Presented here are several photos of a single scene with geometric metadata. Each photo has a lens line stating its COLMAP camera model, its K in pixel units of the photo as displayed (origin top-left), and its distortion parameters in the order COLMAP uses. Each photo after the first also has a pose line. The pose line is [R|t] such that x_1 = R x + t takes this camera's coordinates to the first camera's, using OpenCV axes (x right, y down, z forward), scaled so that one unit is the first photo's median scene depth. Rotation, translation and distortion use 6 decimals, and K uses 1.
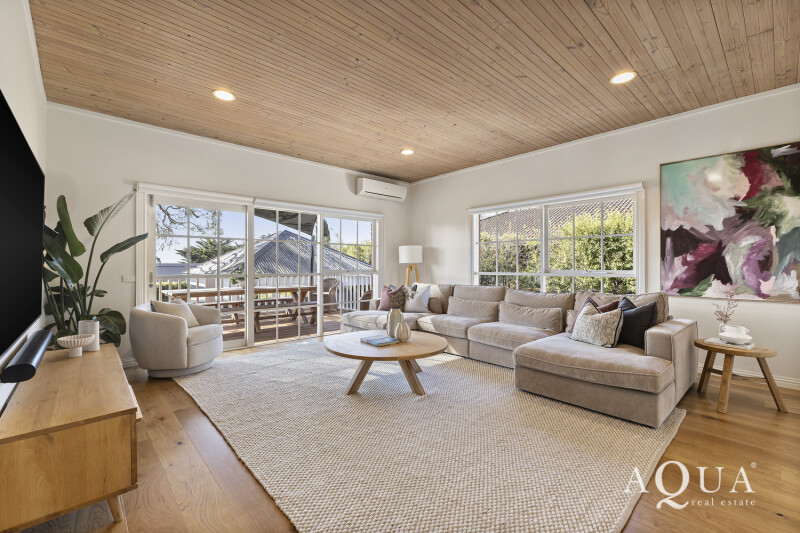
lens RADIAL K [[347.3, 0, 401.2], [0, 347.3, 266.2], [0, 0, 1]] dist [0.001404, -0.000060]
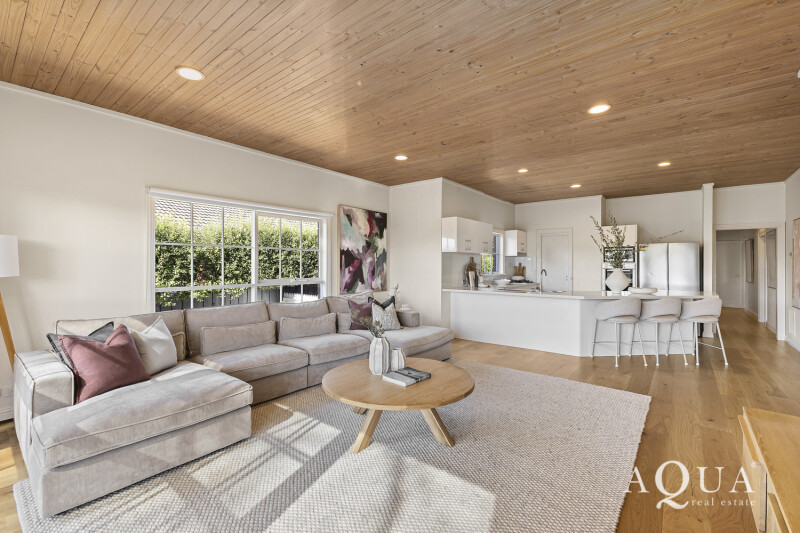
lens RADIAL K [[347.3, 0, 401.5], [0, 347.3, 265.9], [0, 0, 1]] dist [0.001404, -0.000060]
pose [[-0.155186, -0.001233, 0.987884, -0.795489], [-0.000488, 0.999999, 0.001172, -0.040663], [-0.987885, -0.000300, -0.155187, 1.062241]]
